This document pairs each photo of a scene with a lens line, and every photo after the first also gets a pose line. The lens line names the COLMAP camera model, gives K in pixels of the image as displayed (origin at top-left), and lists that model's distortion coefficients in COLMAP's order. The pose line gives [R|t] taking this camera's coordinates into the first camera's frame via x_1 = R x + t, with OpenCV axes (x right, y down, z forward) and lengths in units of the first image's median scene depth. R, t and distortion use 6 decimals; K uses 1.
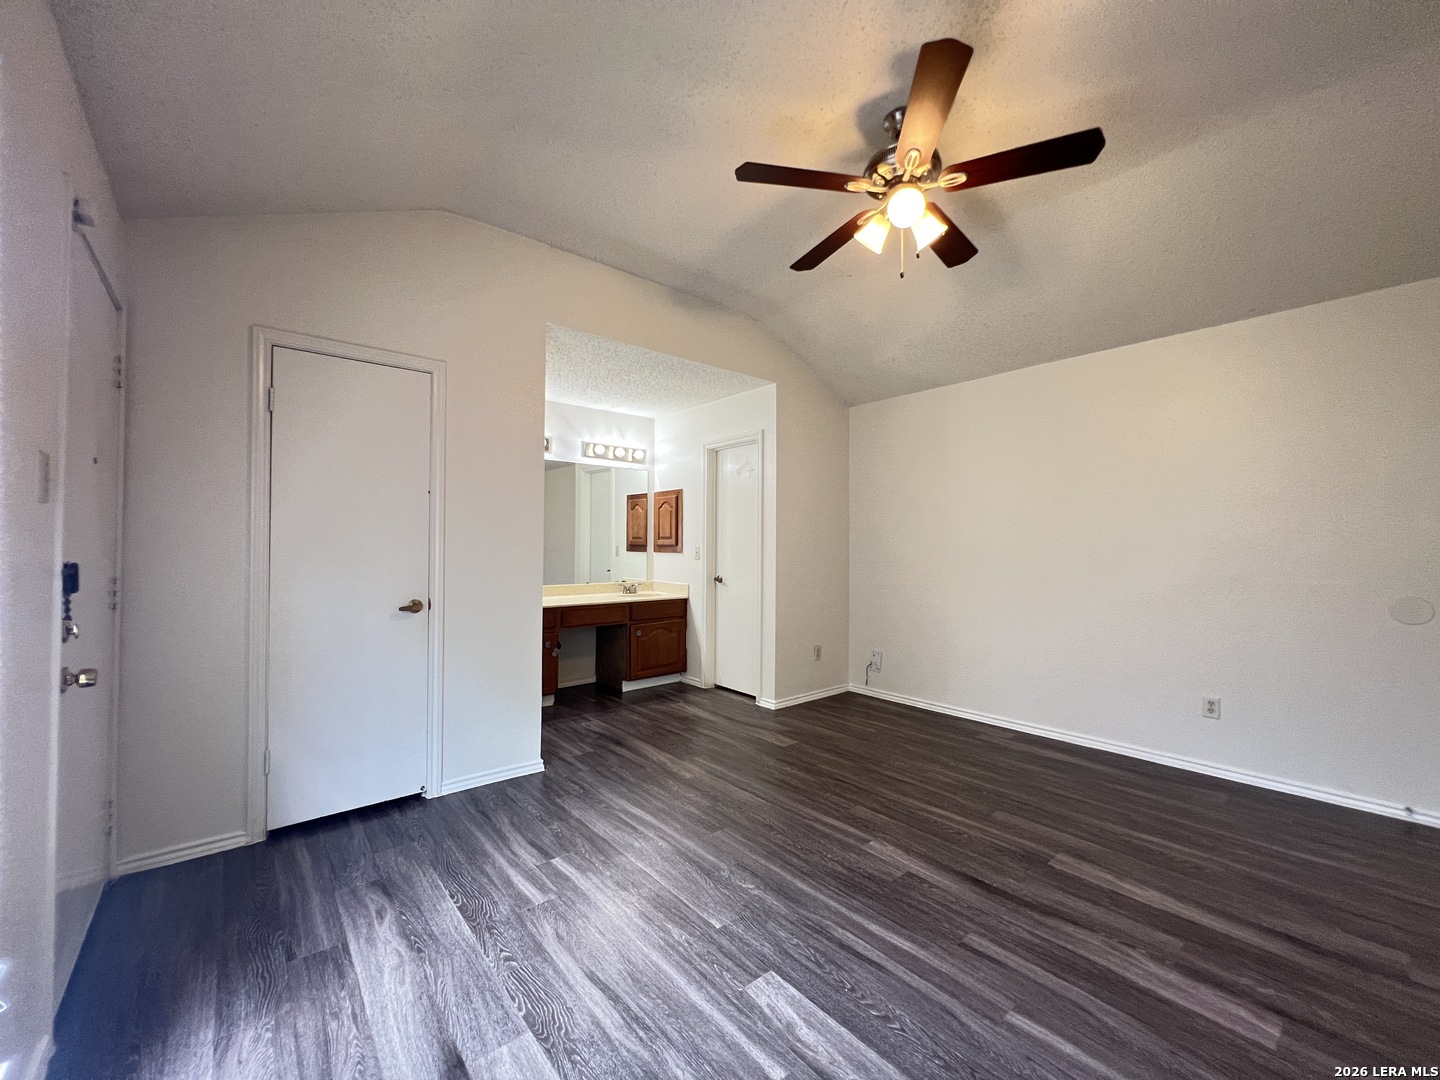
lens RADIAL K [[577.2, 0, 711.3], [0, 577.2, 540.3], [0, 0, 1]] dist [-0.004450, 0.000971]
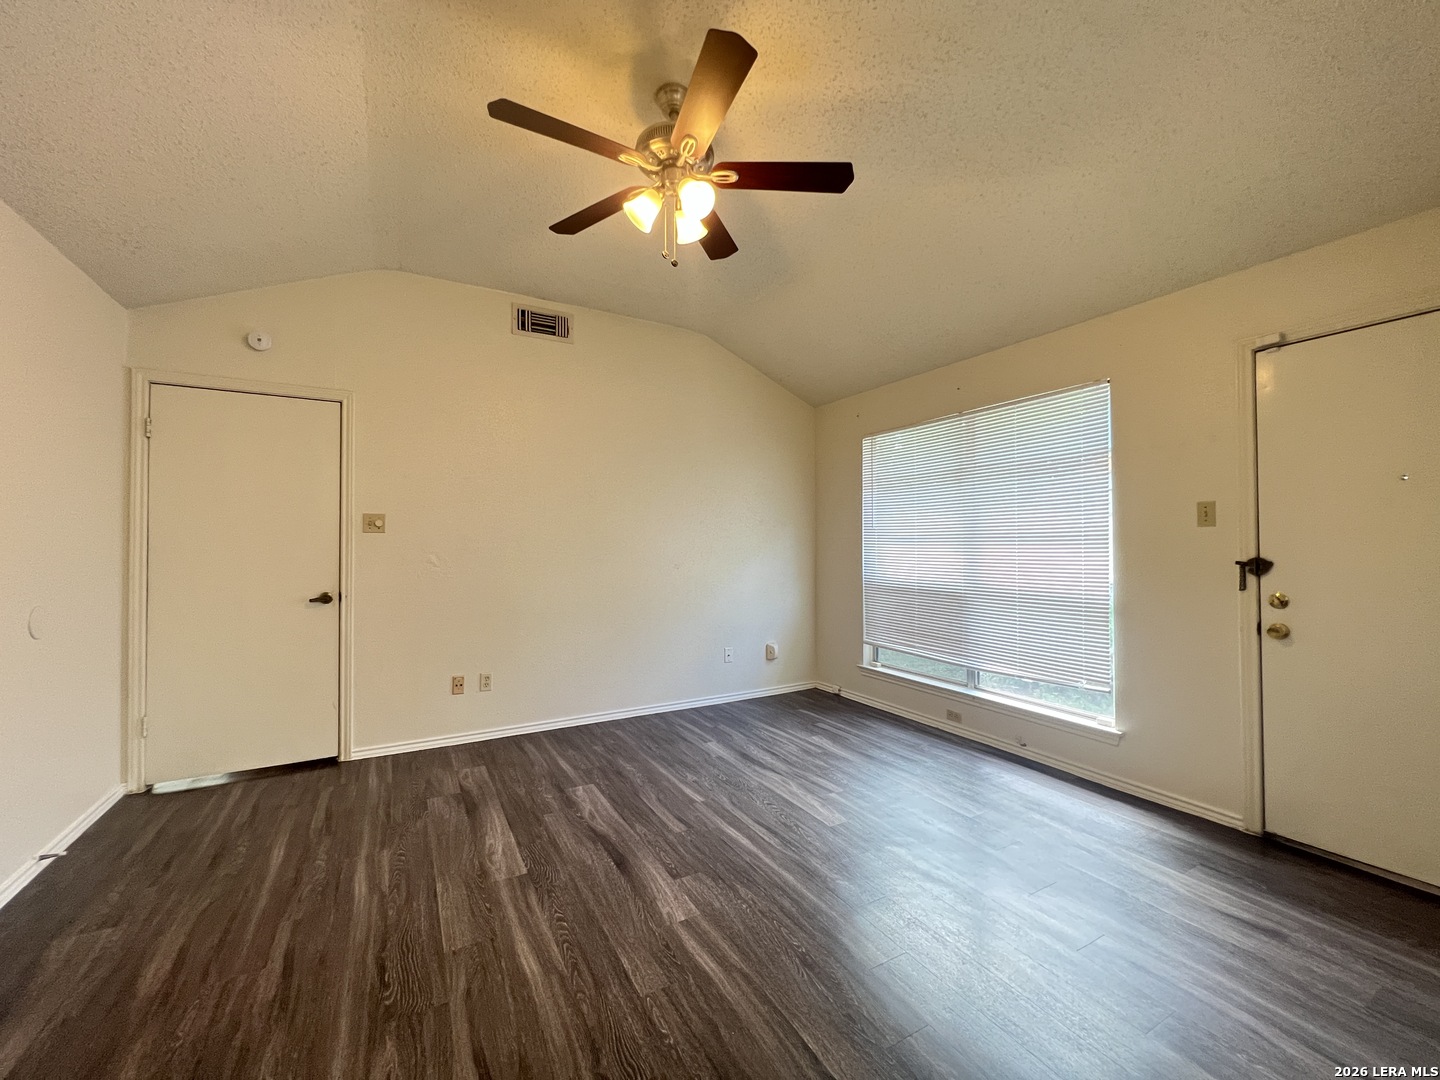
lens RADIAL K [[577.2, 0, 713.0], [0, 577.2, 545.9], [0, 0, 1]] dist [-0.004450, 0.000971]
pose [[-0.982690, -0.000087, 0.185257, 0.081114], [-0.001815, 0.999956, -0.009155, 0.012292], [-0.185249, -0.009333, -0.982647, 1.663707]]
